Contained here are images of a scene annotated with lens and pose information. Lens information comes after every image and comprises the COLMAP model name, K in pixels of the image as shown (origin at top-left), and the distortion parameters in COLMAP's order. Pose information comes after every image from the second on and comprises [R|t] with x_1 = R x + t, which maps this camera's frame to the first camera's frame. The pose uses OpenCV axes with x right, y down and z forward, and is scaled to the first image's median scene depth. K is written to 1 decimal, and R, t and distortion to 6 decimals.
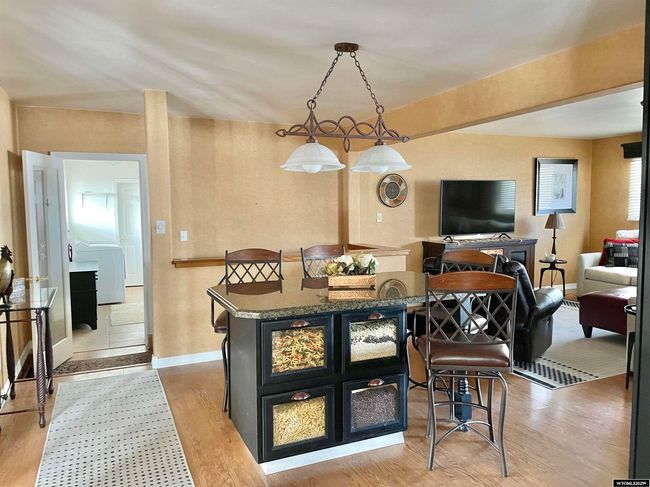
lens RADIAL K [[494.1, 0, 319.1], [0, 494.1, 244.1], [0, 0, 1]] dist [0.050104, -0.006223]
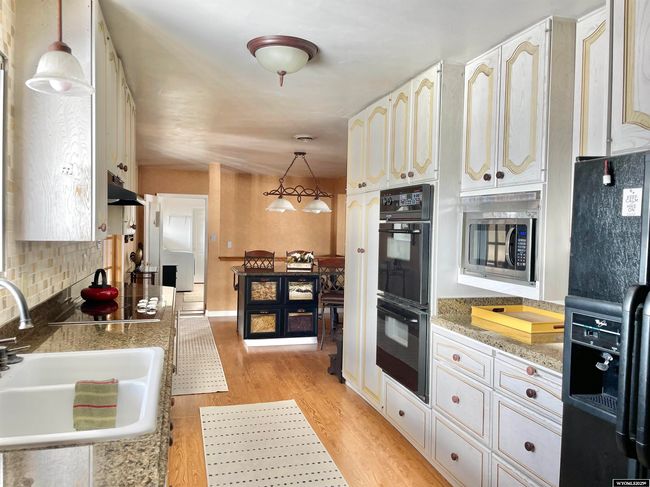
lens RADIAL K [[494.1, 0, 328.8], [0, 494.1, 242.6], [0, 0, 1]] dist [0.050104, -0.006223]
pose [[0.992539, 0.035225, -0.116729, 0.441588], [-0.041246, 0.997918, -0.049574, 0.079116], [0.114739, 0.054018, 0.991926, -1.057544]]
